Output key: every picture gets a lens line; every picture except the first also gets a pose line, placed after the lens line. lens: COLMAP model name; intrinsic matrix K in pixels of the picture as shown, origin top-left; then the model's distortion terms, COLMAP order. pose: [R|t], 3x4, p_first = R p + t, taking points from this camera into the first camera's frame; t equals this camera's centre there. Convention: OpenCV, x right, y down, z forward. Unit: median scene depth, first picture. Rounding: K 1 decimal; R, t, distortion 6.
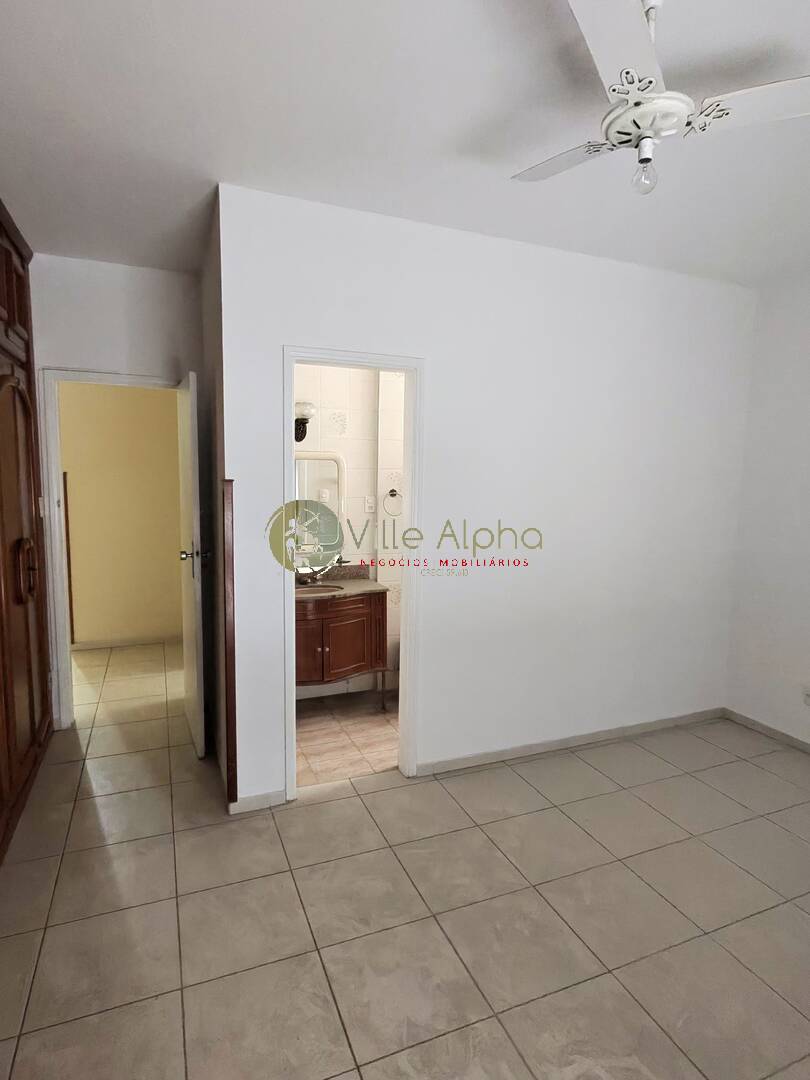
lens RADIAL K [[597.0, 0, 405.0], [0, 597.0, 540.0], [0, 0, 1]] dist [0.001397, 0.003593]
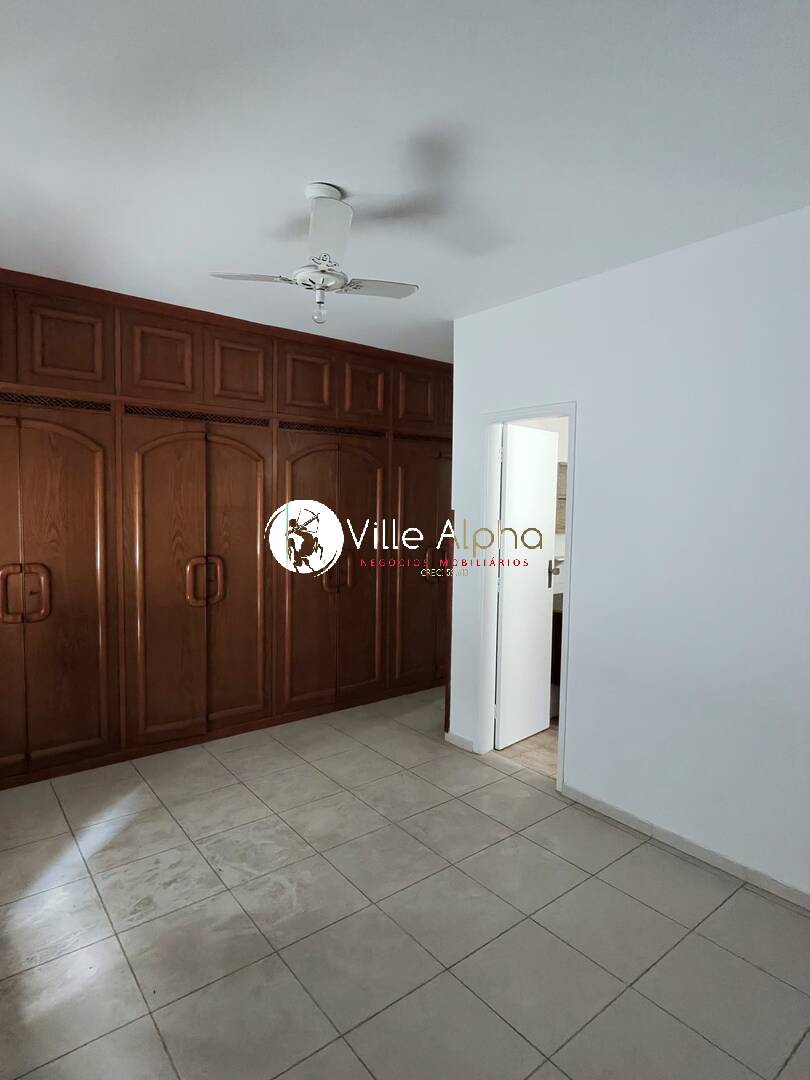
lens RADIAL K [[597.0, 0, 405.0], [0, 597.0, 540.0], [0, 0, 1]] dist [0.001397, 0.003593]
pose [[0.287659, 0.050853, -0.956382, 1.045802], [-0.127368, 0.991751, 0.014424, -0.030243], [0.949226, 0.117663, 0.291763, 0.431199]]
